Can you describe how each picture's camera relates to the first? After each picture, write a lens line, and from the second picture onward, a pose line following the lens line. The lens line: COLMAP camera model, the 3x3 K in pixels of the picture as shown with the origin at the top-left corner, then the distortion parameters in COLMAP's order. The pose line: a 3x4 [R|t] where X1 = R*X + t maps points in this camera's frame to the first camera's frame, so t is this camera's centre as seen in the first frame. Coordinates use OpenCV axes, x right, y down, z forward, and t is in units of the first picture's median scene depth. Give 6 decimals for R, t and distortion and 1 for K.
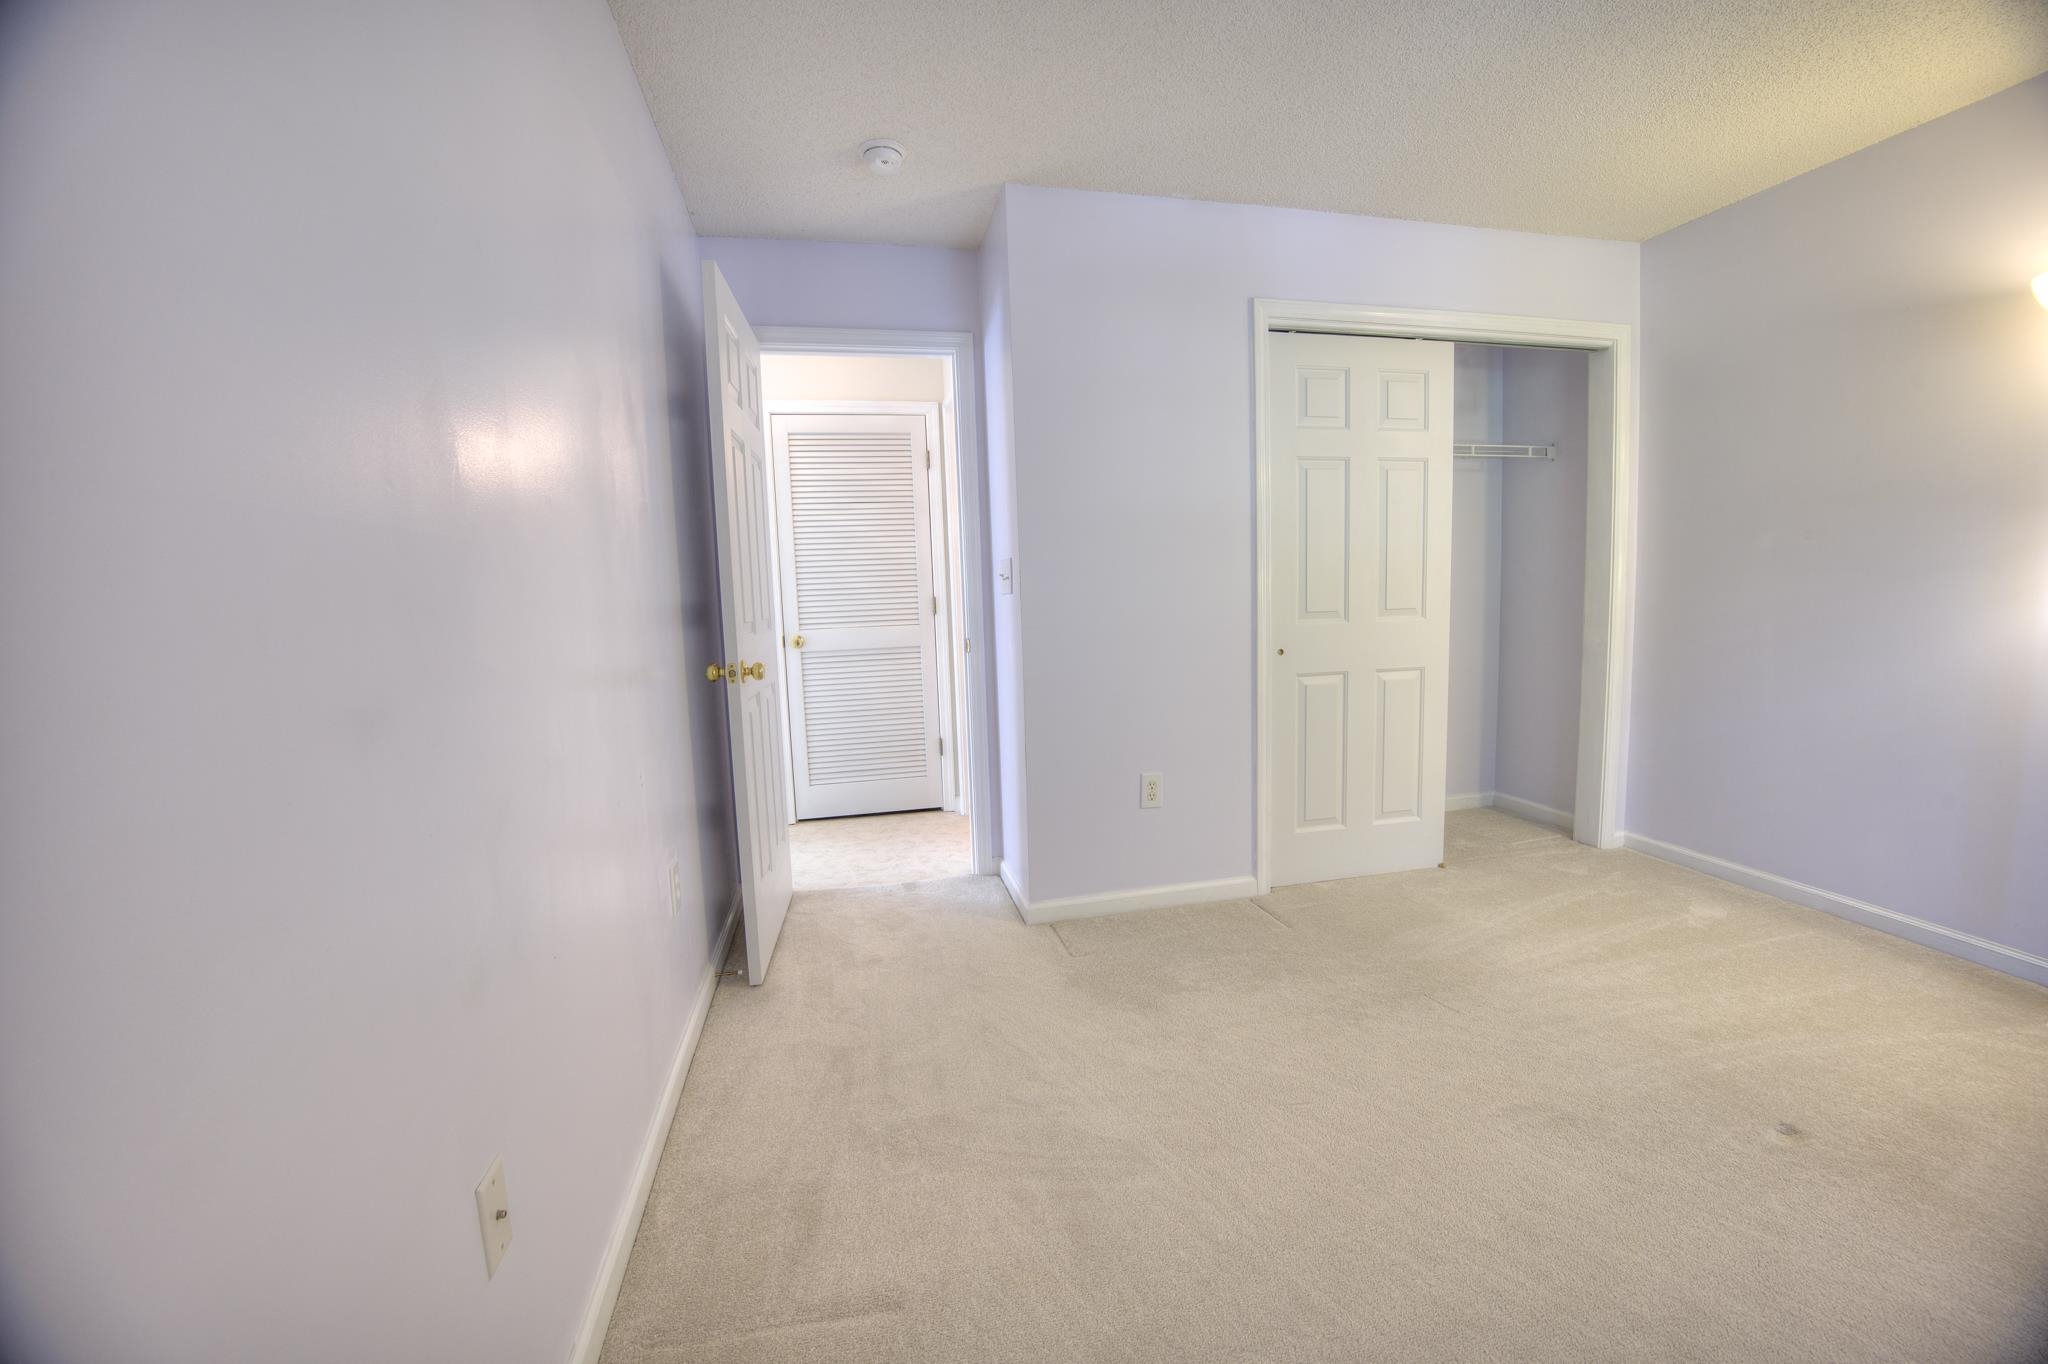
lens RADIAL K [[825.2, 0, 1024.8], [0, 825.2, 676.9], [0, 0, 1]] dist [-0.043249, -0.000328]
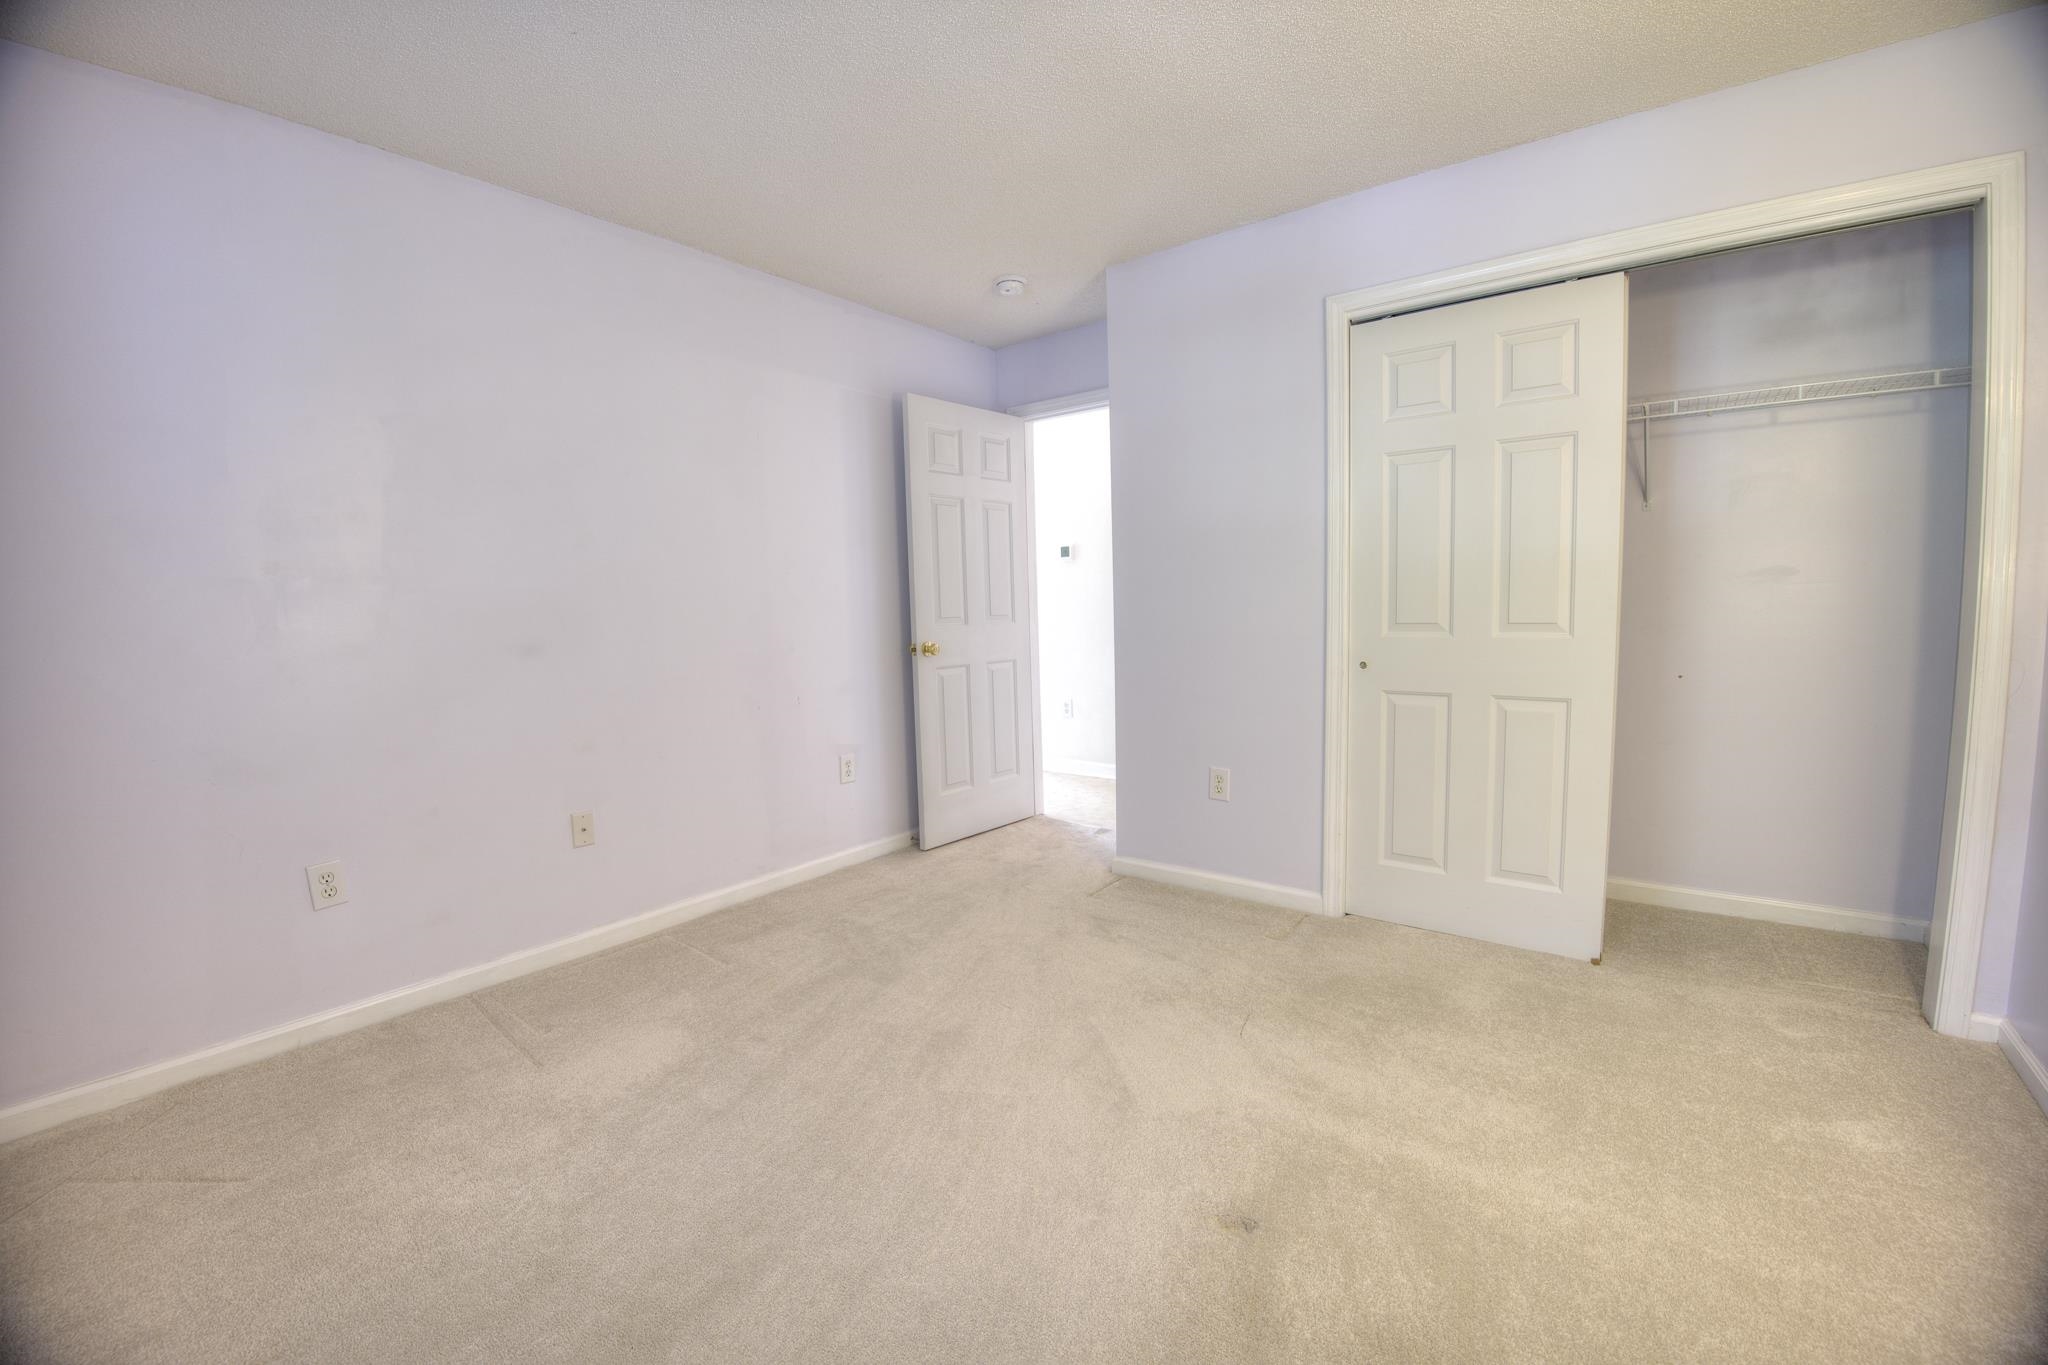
lens RADIAL K [[825.2, 0, 1024.8], [0, 825.2, 677.4], [0, 0, 1]] dist [-0.043249, -0.000328]
pose [[0.636539, 0.084454, -0.766607, 0.802870], [-0.071713, 0.996161, 0.050197, -0.036173], [0.767904, 0.023023, 0.640152, 0.112394]]
